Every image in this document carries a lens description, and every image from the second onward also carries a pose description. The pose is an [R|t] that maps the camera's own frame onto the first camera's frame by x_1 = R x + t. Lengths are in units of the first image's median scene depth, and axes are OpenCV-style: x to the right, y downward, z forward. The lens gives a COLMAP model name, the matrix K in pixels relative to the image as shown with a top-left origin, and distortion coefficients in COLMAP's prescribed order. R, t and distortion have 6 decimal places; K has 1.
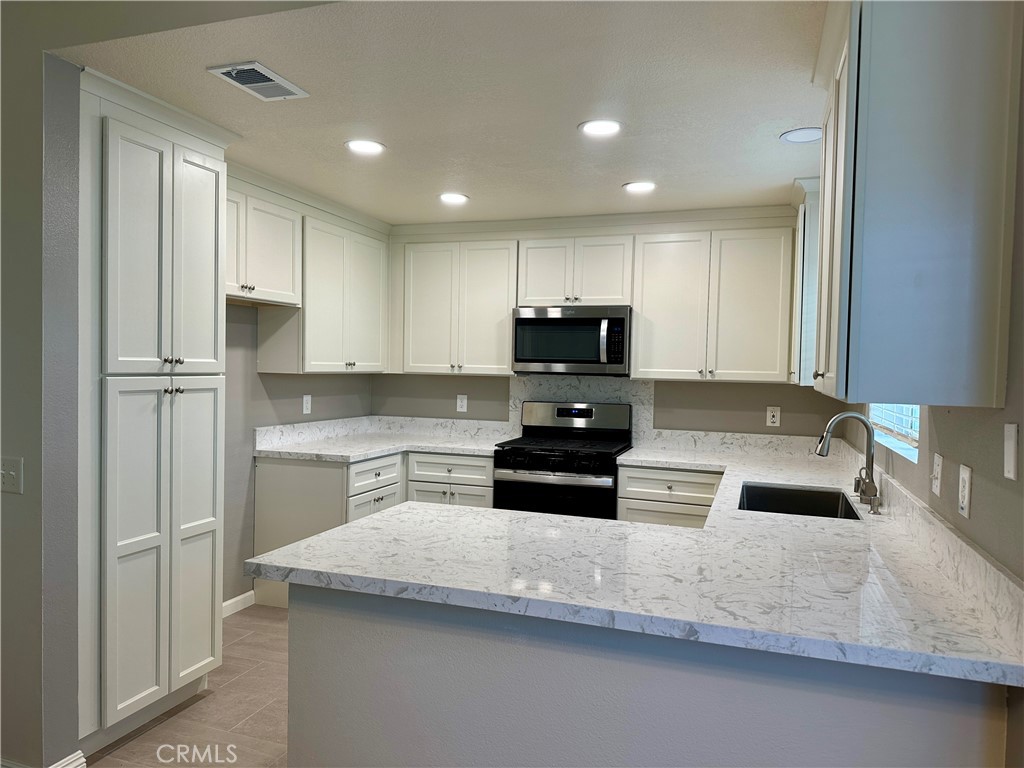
lens RADIAL K [[713.7, 0, 514.0], [0, 713.7, 389.7], [0, 0, 1]] dist [0.082130, -0.104856]
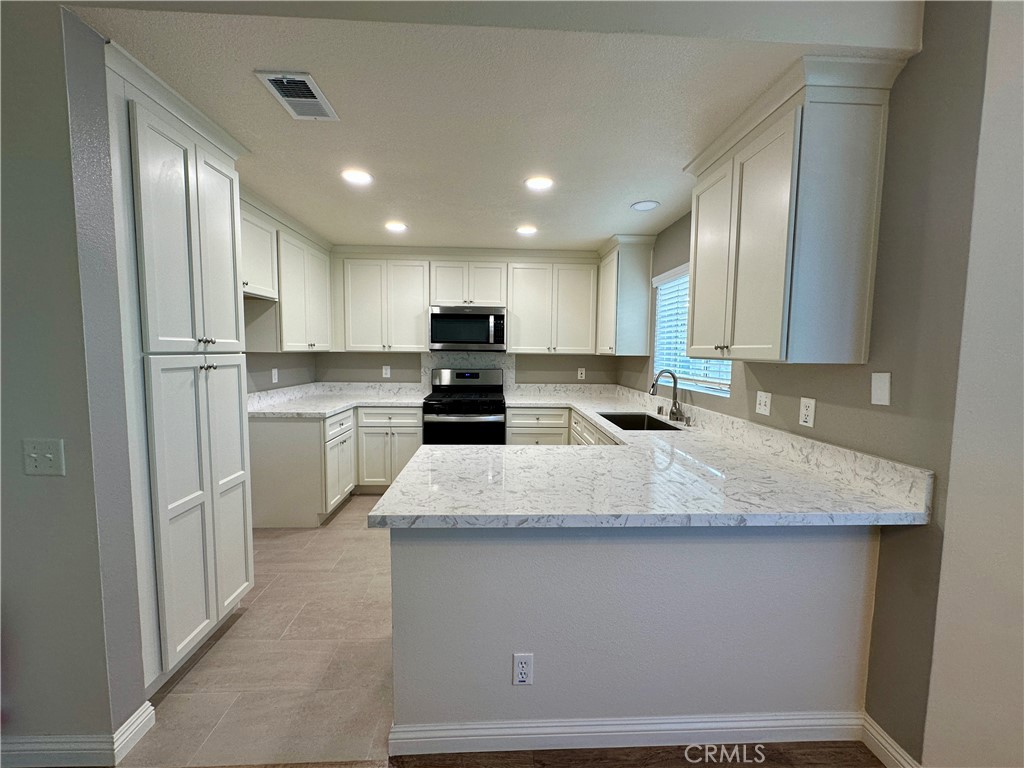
lens RADIAL K [[408.8, 0, 512.0], [0, 408.8, 384.0], [0, 0, 1]] dist [-0.001851, -0.000330]
pose [[0.929291, -0.040624, 0.367107, -0.241758], [0.020045, 0.998015, 0.059697, -0.000987], [-0.368803, -0.048117, 0.928261, 0.205856]]
